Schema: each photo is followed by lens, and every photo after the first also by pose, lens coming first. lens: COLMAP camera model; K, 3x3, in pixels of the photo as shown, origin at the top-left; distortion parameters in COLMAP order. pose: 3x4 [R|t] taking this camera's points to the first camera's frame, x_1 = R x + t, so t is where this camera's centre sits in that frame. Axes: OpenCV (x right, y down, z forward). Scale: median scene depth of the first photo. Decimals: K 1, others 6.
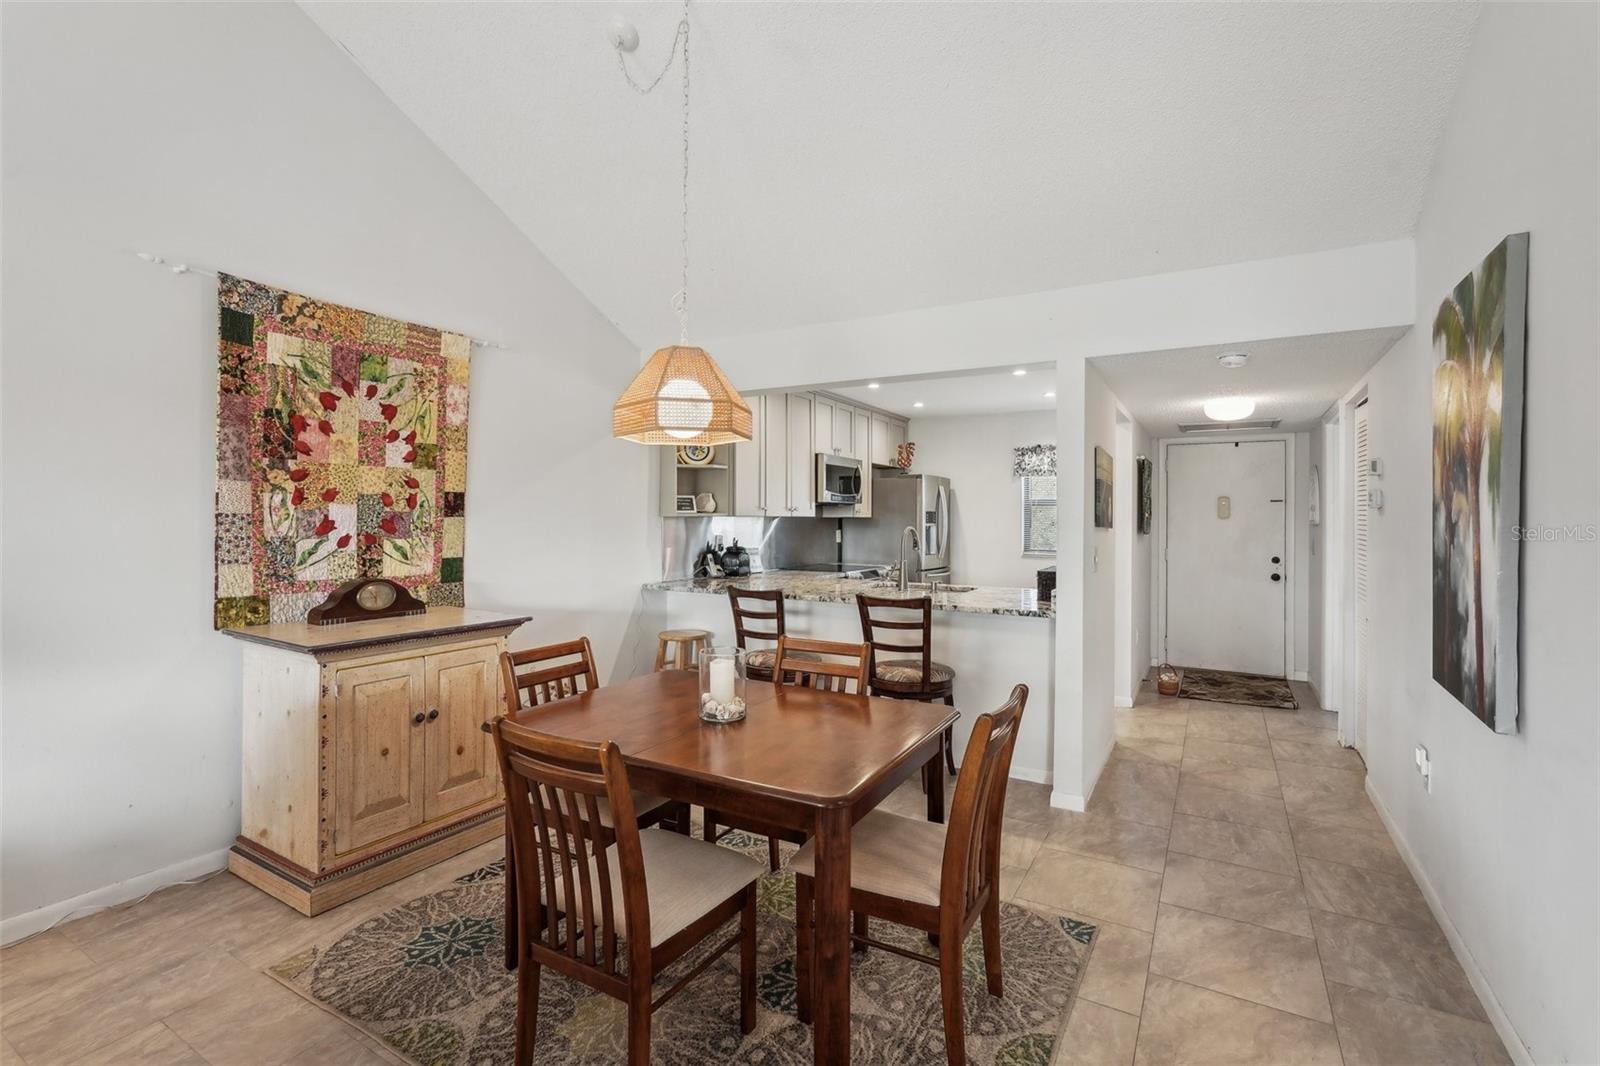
lens RADIAL K [[721.5, 0, 806.1], [0, 721.5, 510.9], [0, 0, 1]] dist [-0.002282, 0.000225]
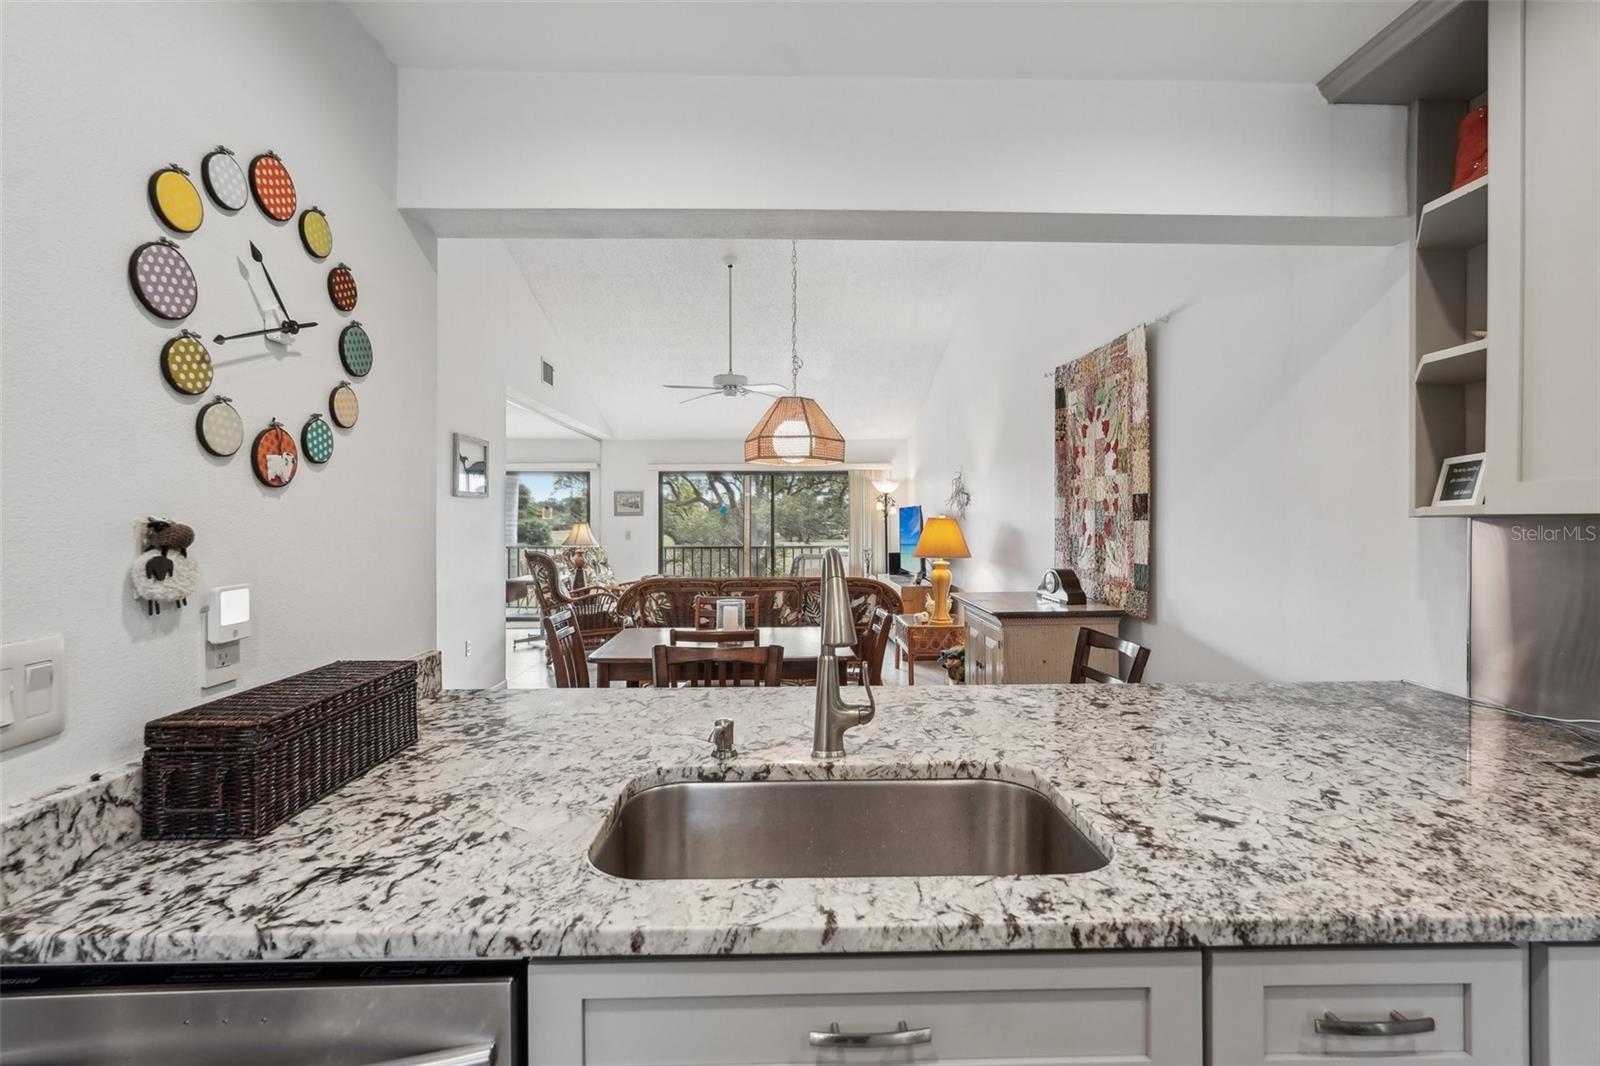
lens RADIAL K [[723.1, 0, 800.4], [0, 723.1, 513.9], [0, 0, 1]] dist [0.013805, 0.000091]
pose [[-0.854767, -0.009319, -0.518929, 0.393564], [-0.000459, 0.999852, -0.017200, 0.016825], [0.519012, -0.014464, -0.854645, 1.629838]]
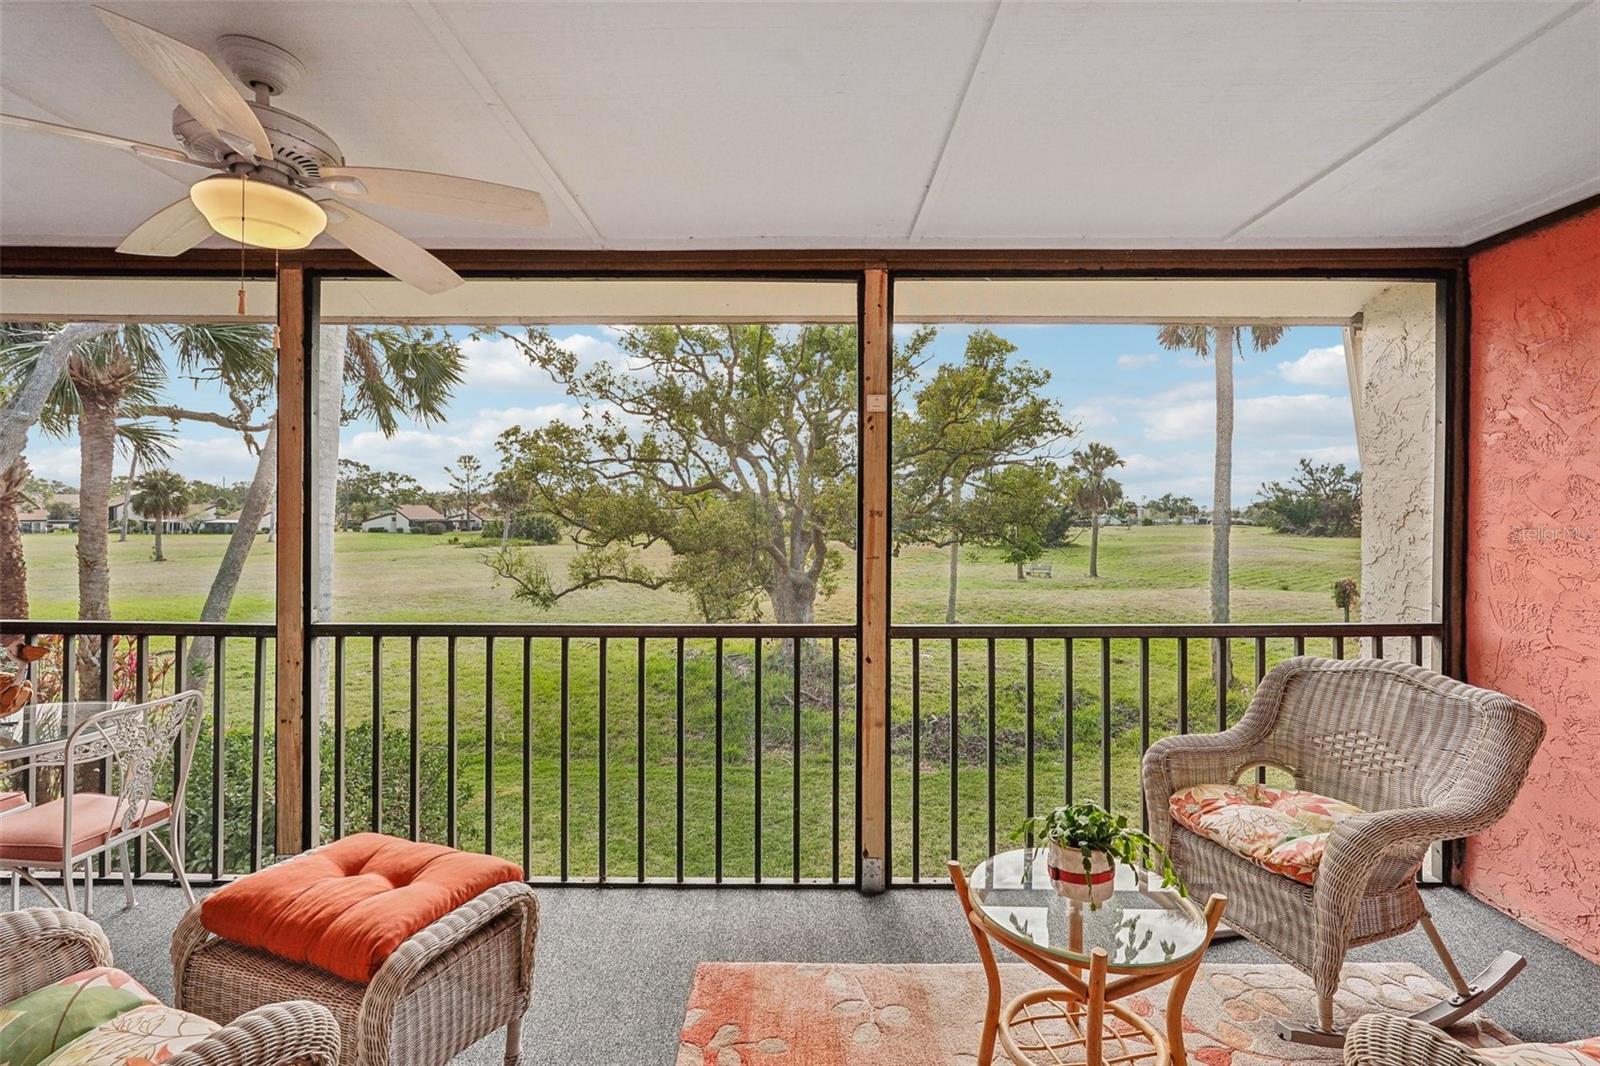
lens RADIAL K [[723.1, 0, 800.4], [0, 723.1, 513.9], [0, 0, 1]] dist [0.013805, 0.000091]
pose [[-0.871980, -0.009532, -0.489448, -0.754446], [-0.004512, 0.999924, -0.011435, -0.005910], [0.489520, -0.007763, -0.871957, -0.865394]]
